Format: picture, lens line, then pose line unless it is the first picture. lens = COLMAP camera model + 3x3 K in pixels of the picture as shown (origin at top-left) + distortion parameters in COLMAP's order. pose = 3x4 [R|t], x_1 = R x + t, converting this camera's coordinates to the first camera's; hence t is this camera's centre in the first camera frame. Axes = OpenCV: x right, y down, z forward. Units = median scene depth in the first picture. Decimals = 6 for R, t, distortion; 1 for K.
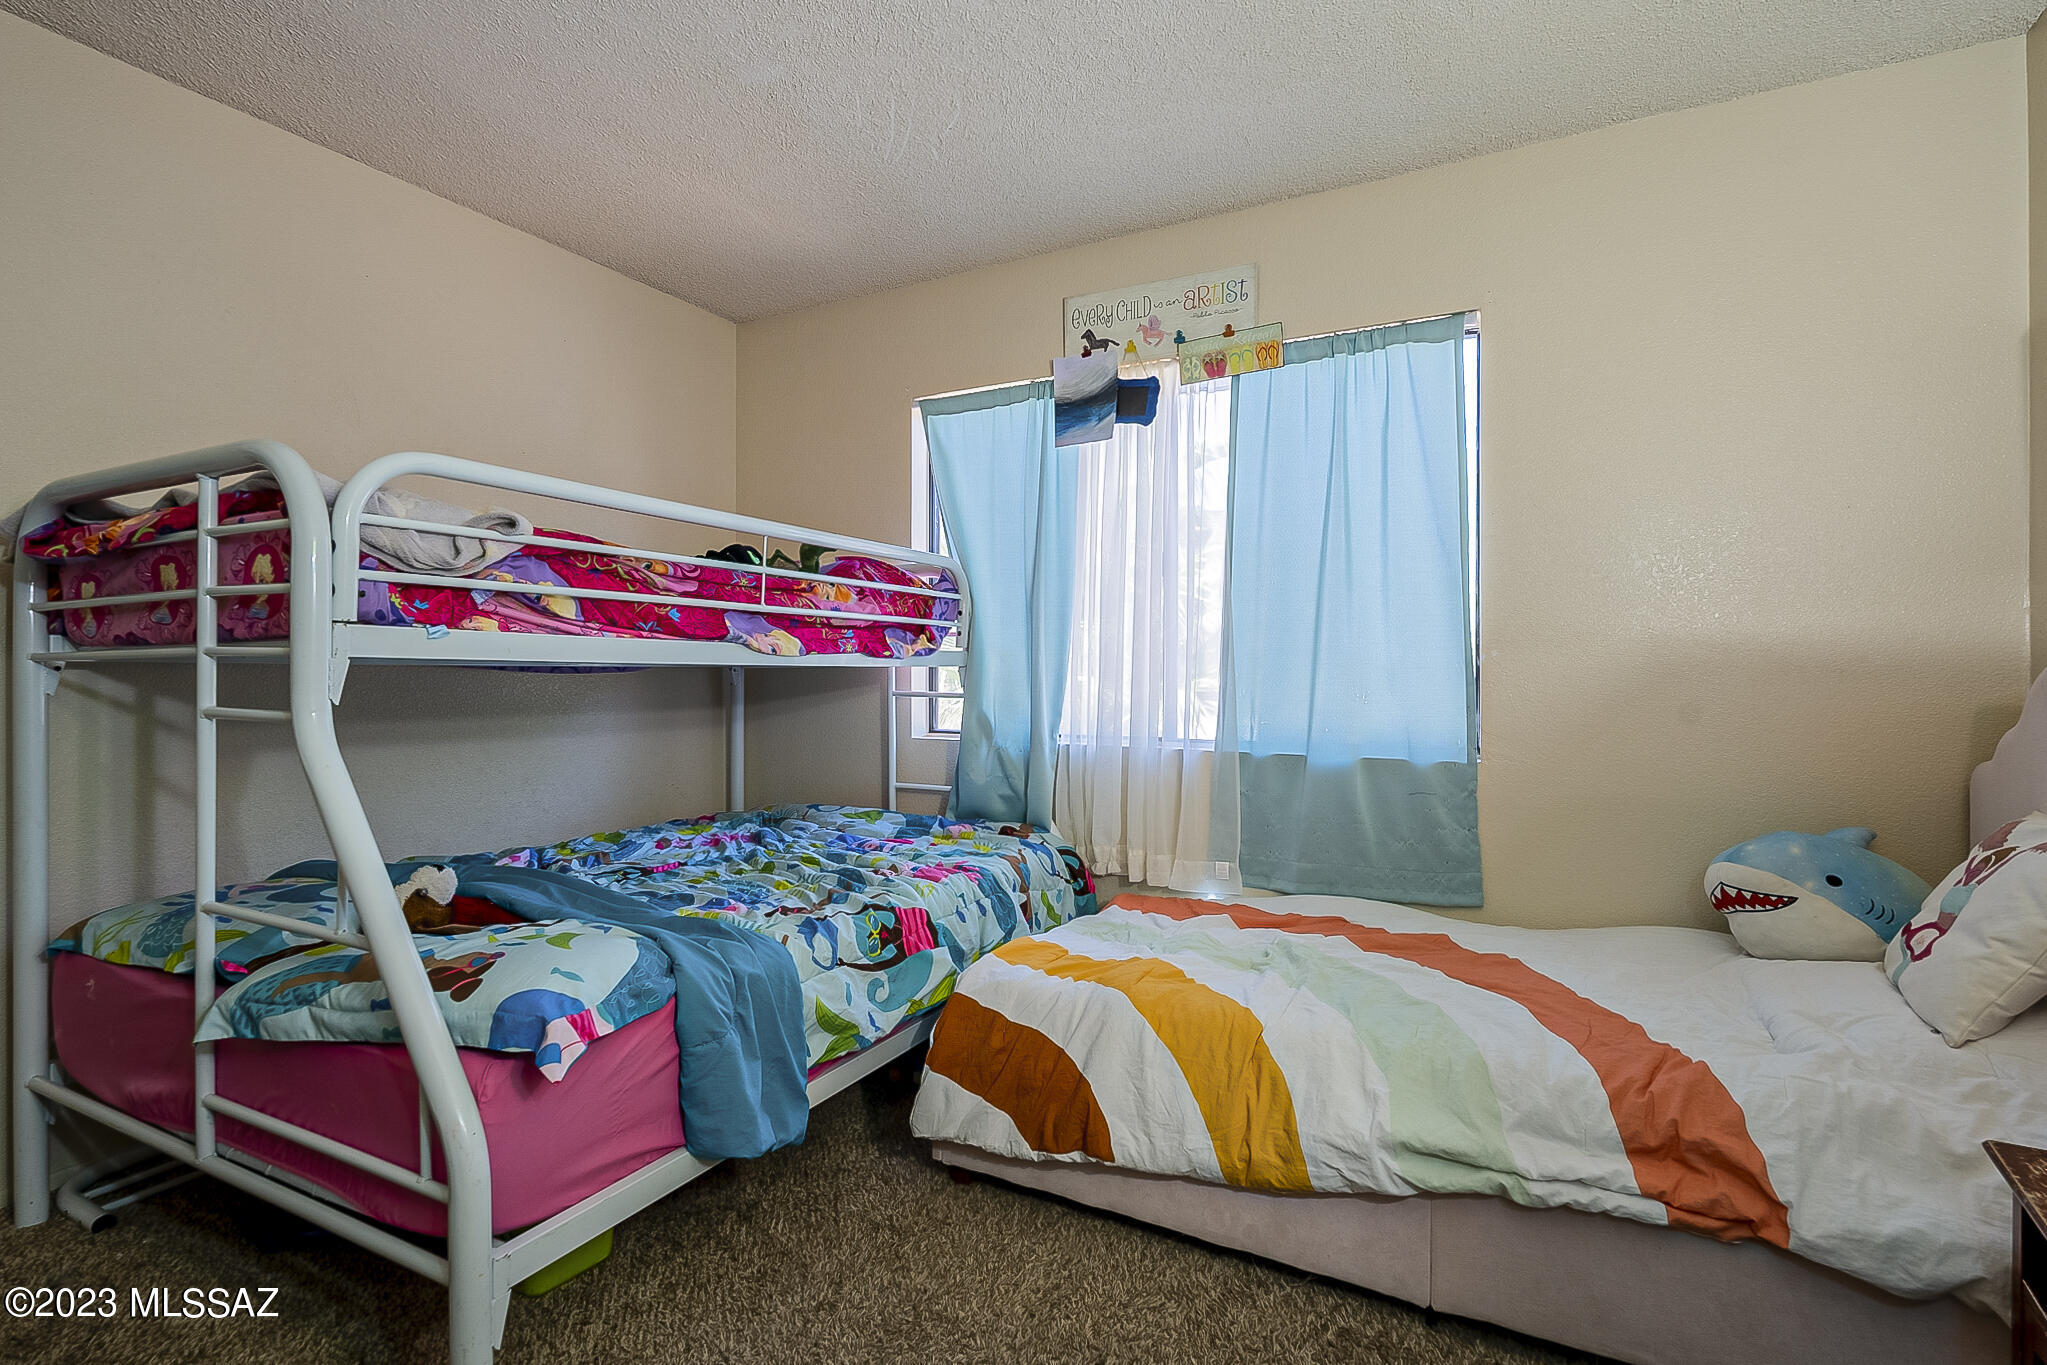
lens RADIAL K [[945.7, 0, 1023.4], [0, 945.7, 678.9], [0, 0, 1]] dist [-0.000452, 0.000448]
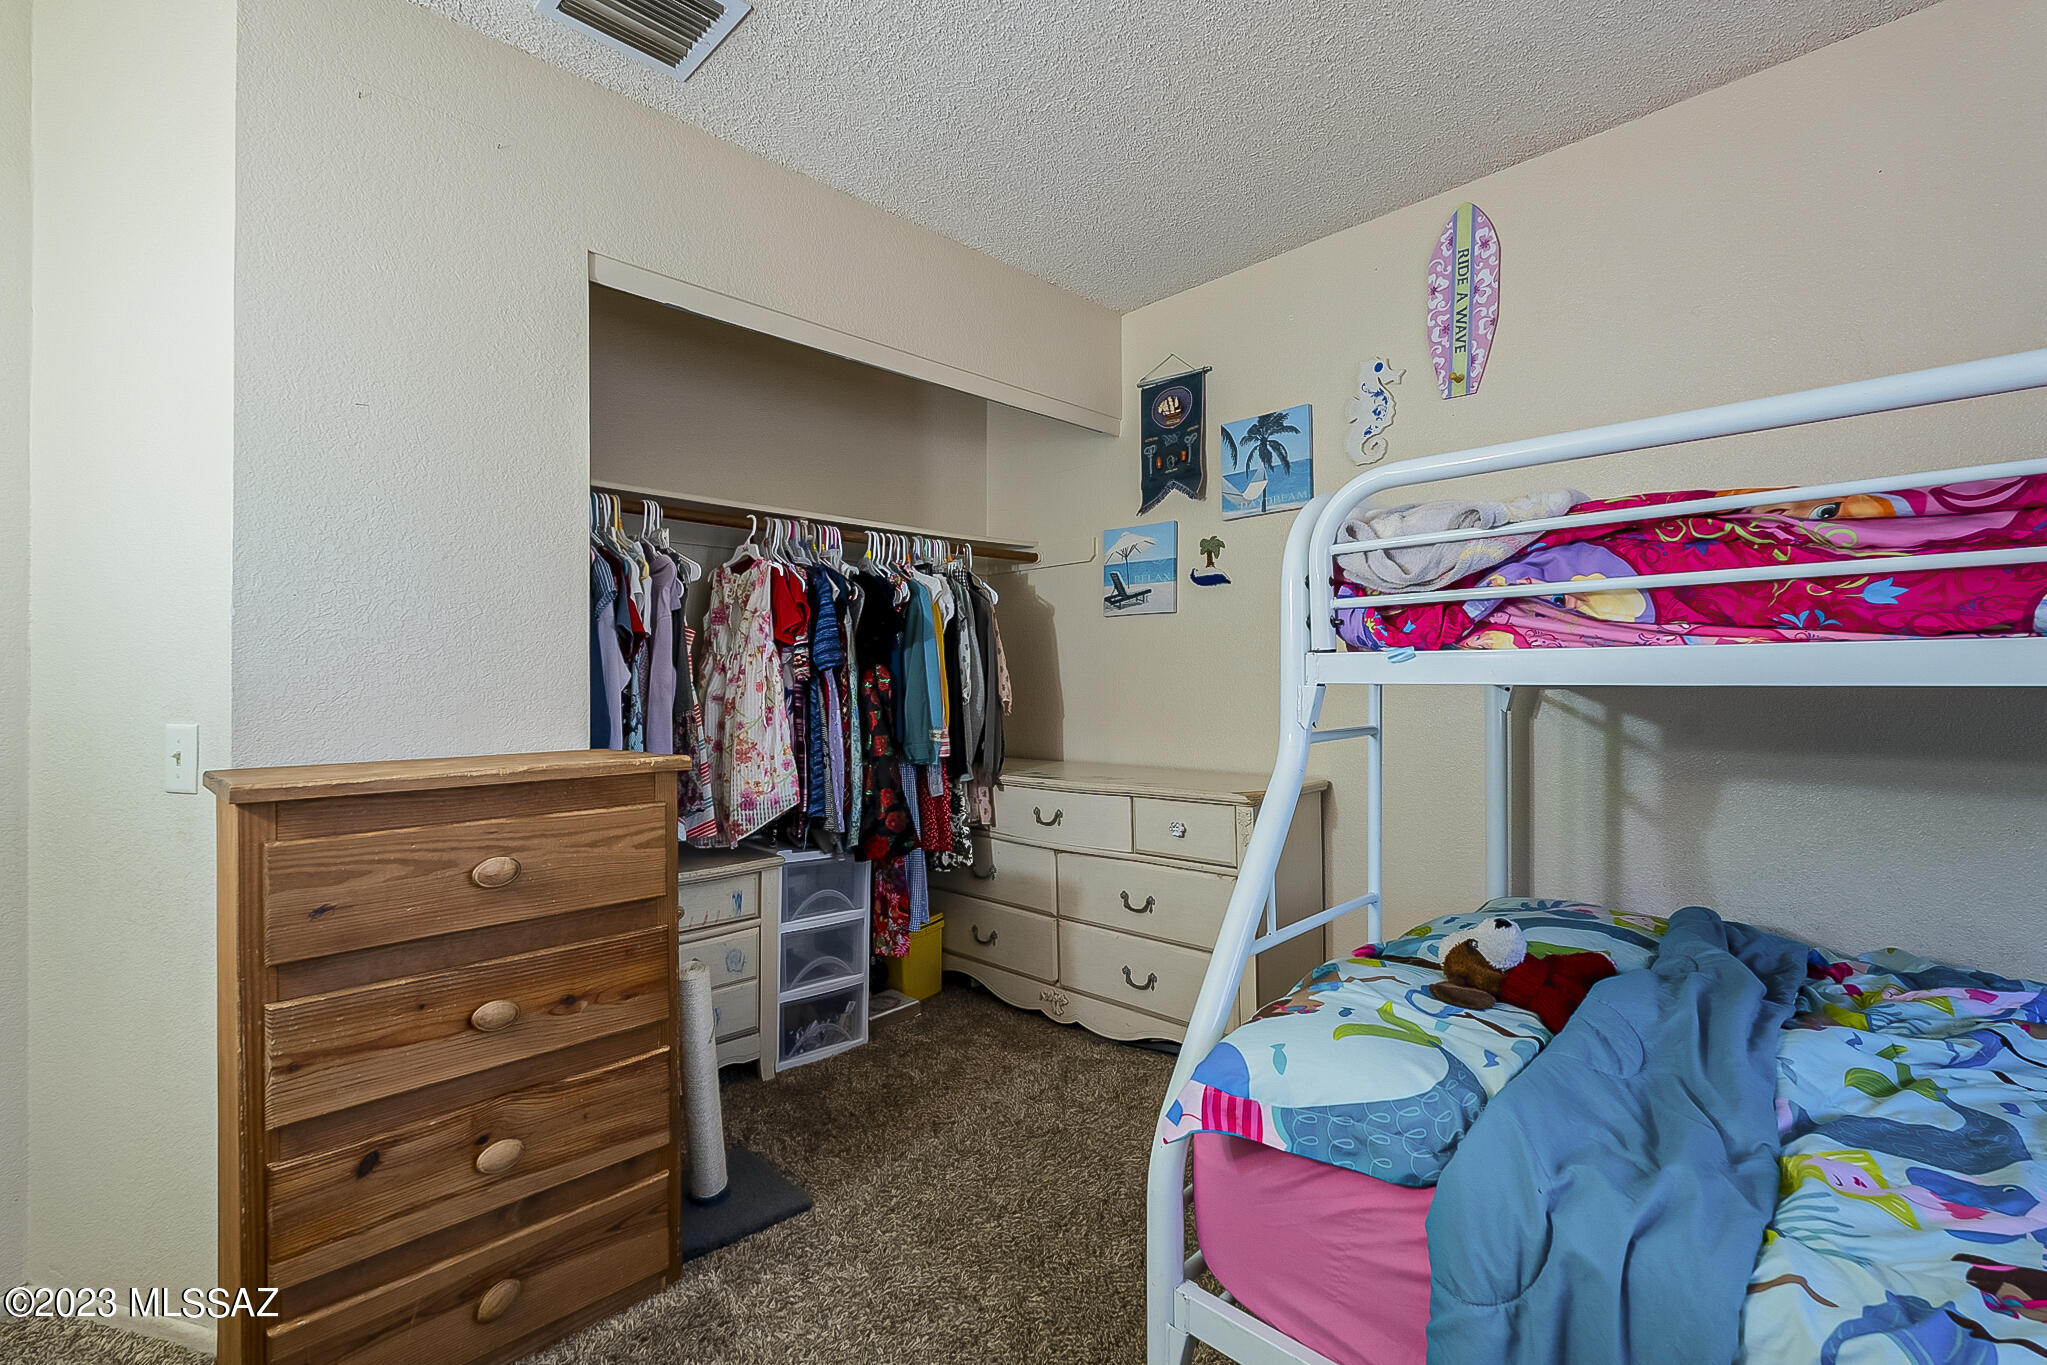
lens RADIAL K [[916.6, 0, 1030.5], [0, 916.6, 685.5], [0, 0, 1]] dist [-0.001819, -0.000164]
pose [[-0.292973, 0.003437, -0.956115, 0.283747], [-0.000919, 0.999992, 0.003876, -0.019616], [0.956120, 0.002014, -0.292968, 0.776516]]
